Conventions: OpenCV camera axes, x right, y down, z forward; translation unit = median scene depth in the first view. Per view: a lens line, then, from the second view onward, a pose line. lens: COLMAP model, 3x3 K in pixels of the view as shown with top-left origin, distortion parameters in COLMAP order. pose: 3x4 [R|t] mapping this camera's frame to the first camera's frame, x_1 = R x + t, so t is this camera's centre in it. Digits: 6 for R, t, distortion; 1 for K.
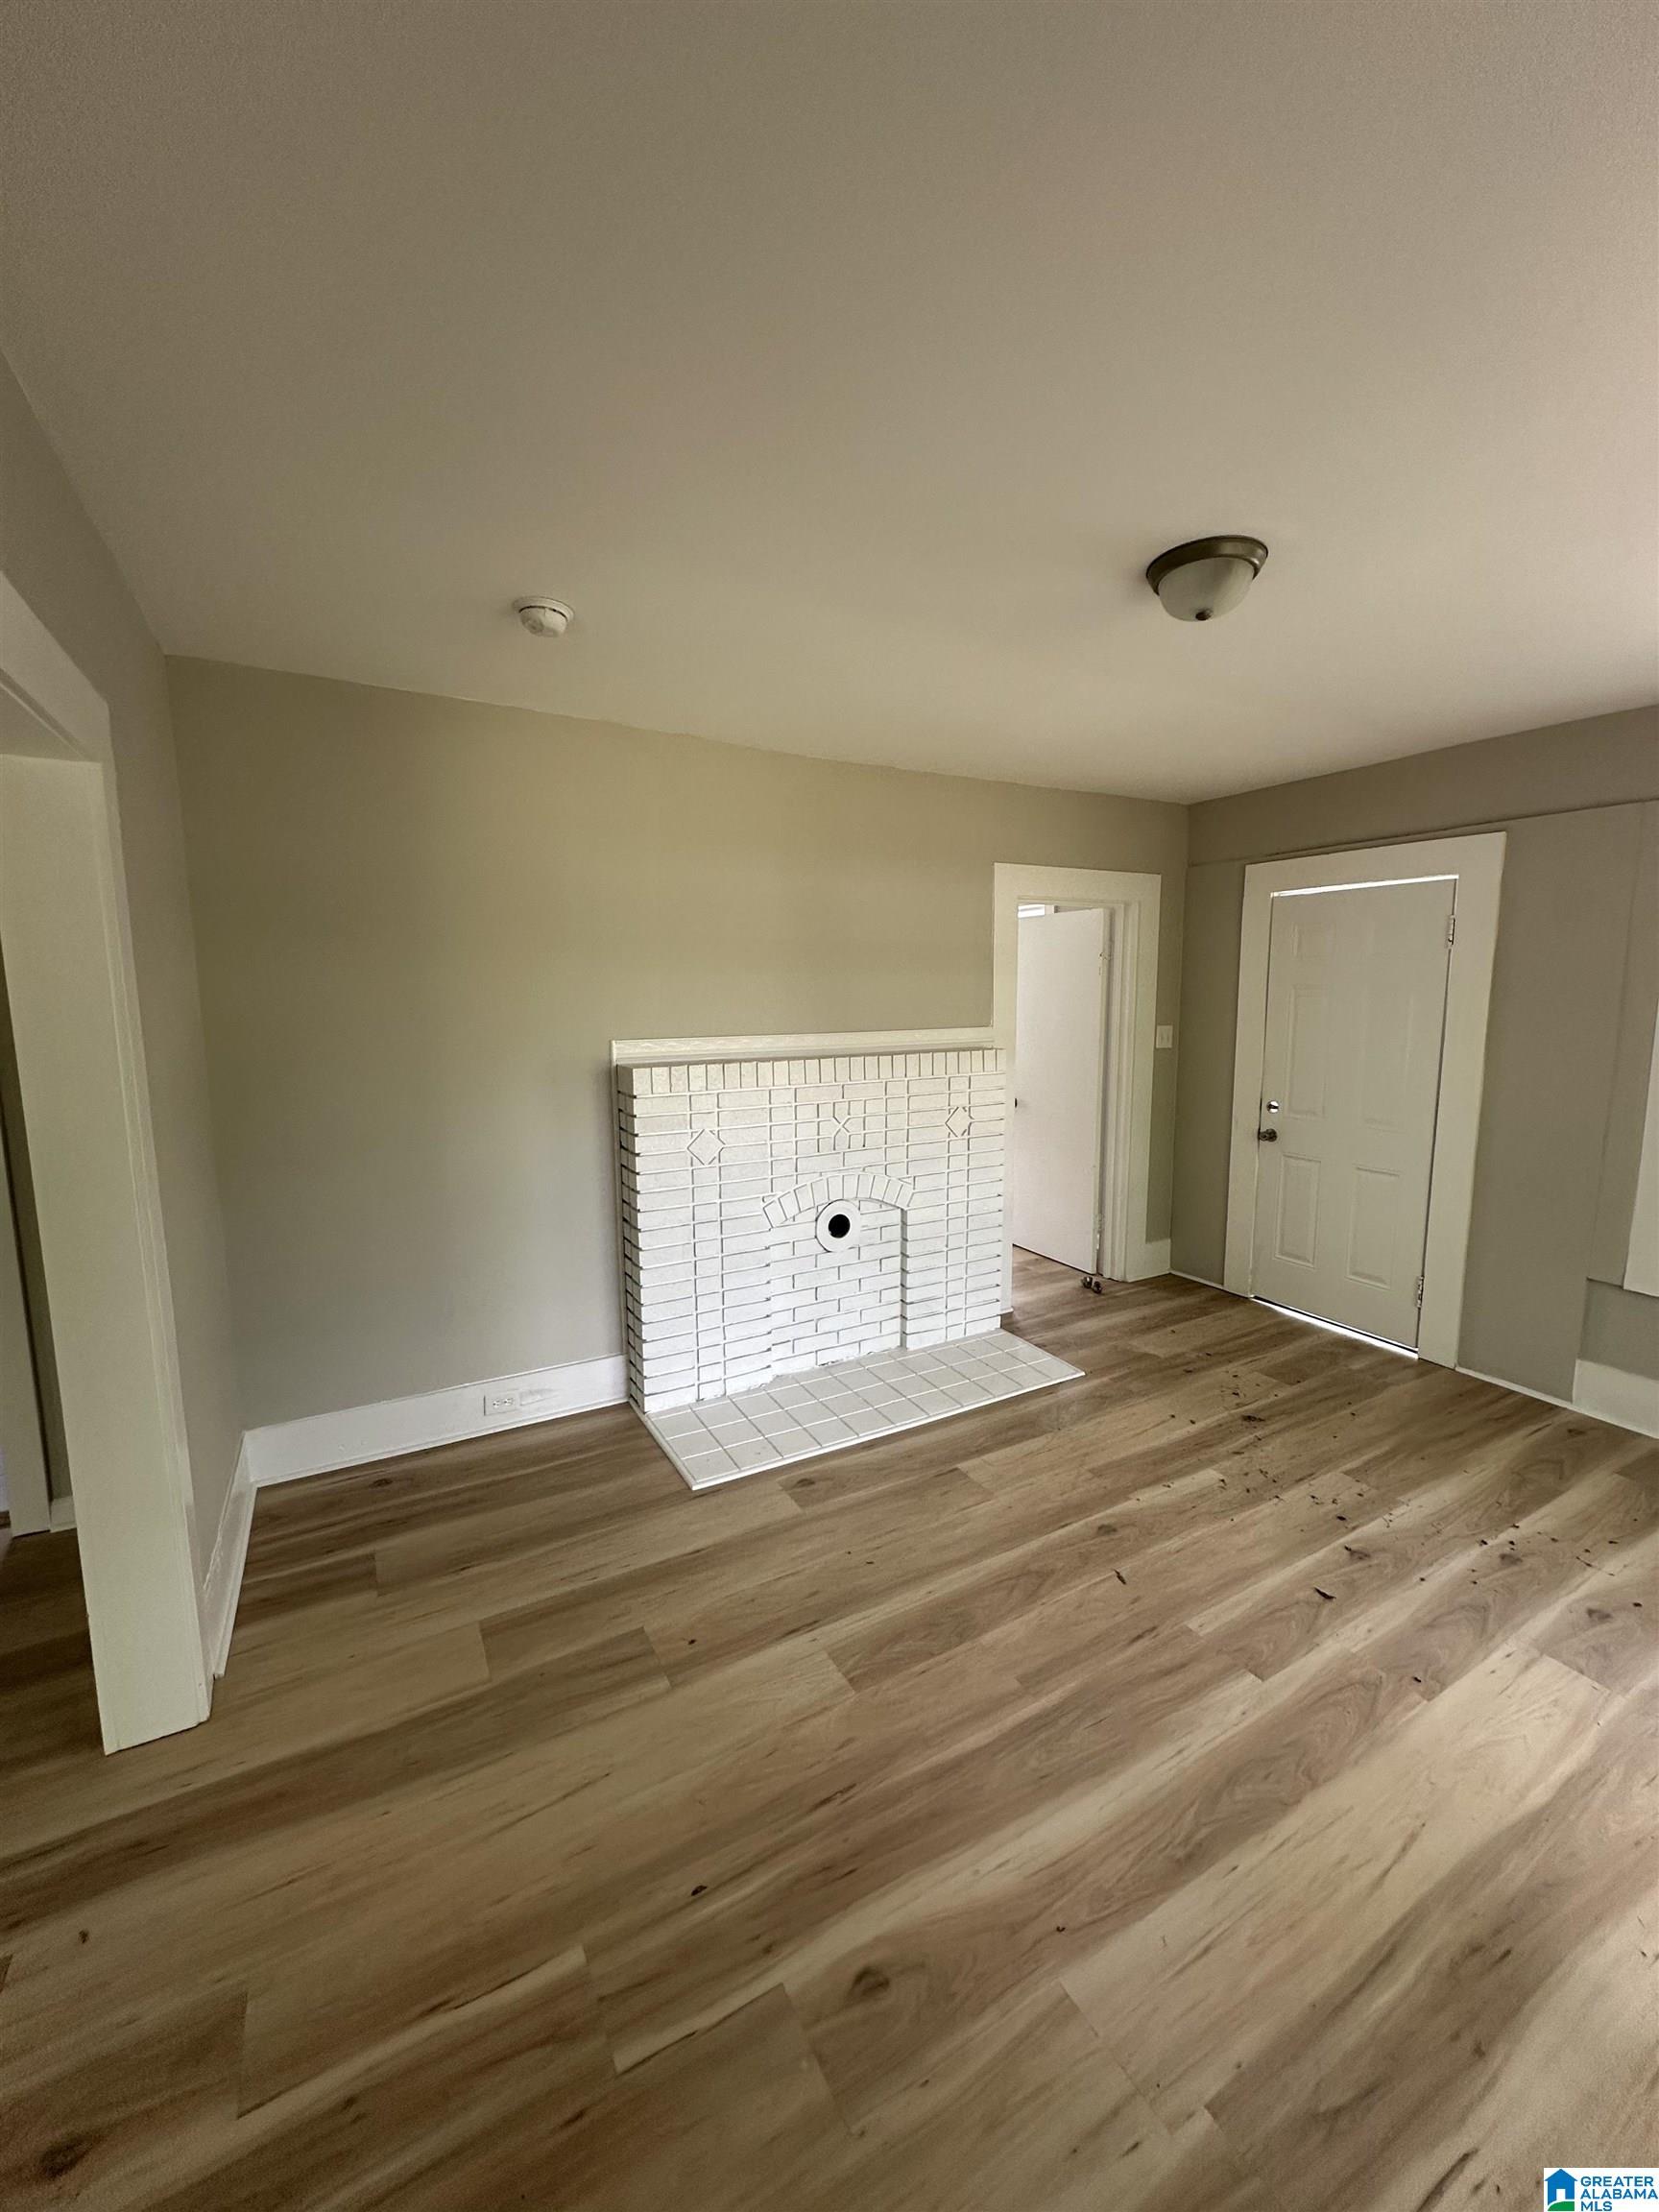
lens RADIAL K [[879.8, 0, 829.5], [0, 879.8, 1106.0], [0, 0, 1]] dist [-0.002334, 0.000372]
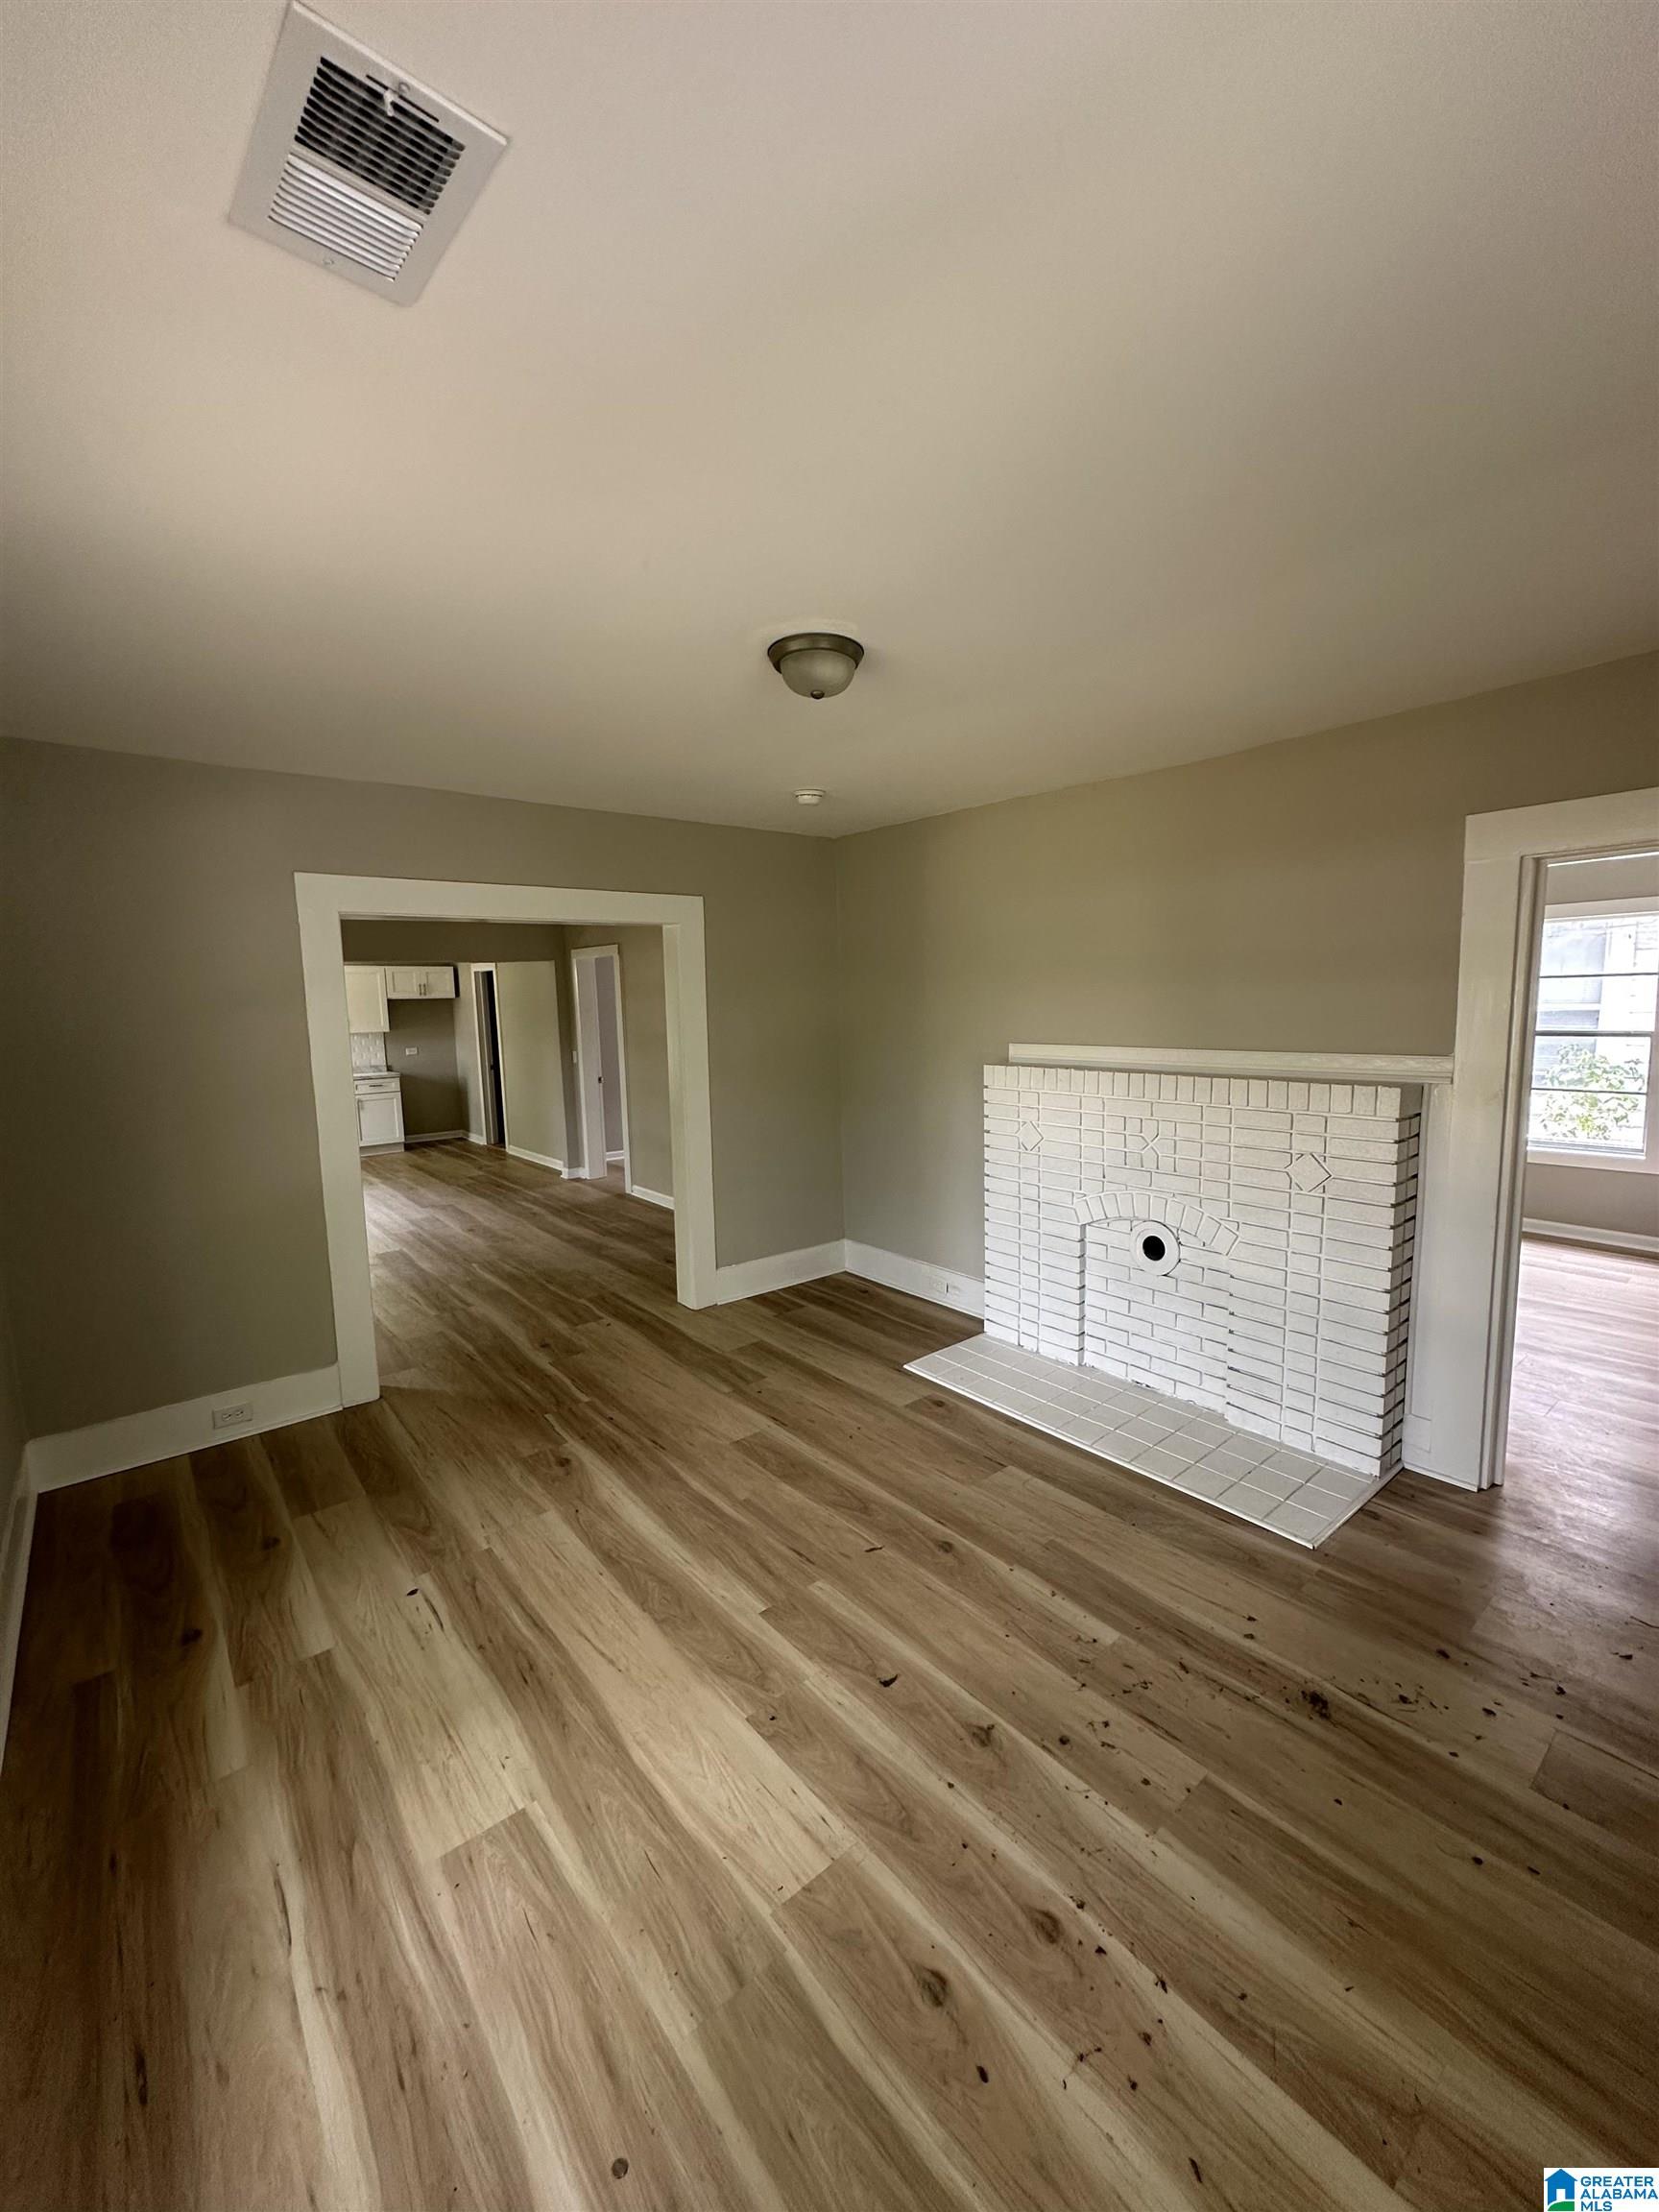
lens RADIAL K [[879.8, 0, 829.5], [0, 879.8, 1106.0], [0, 0, 1]] dist [-0.002334, 0.000372]
pose [[0.172827, 0.120221, -0.977588, 1.223673], [-0.111791, 0.988504, 0.101800, -0.106893], [0.978588, 0.091692, 0.184280, 0.639107]]
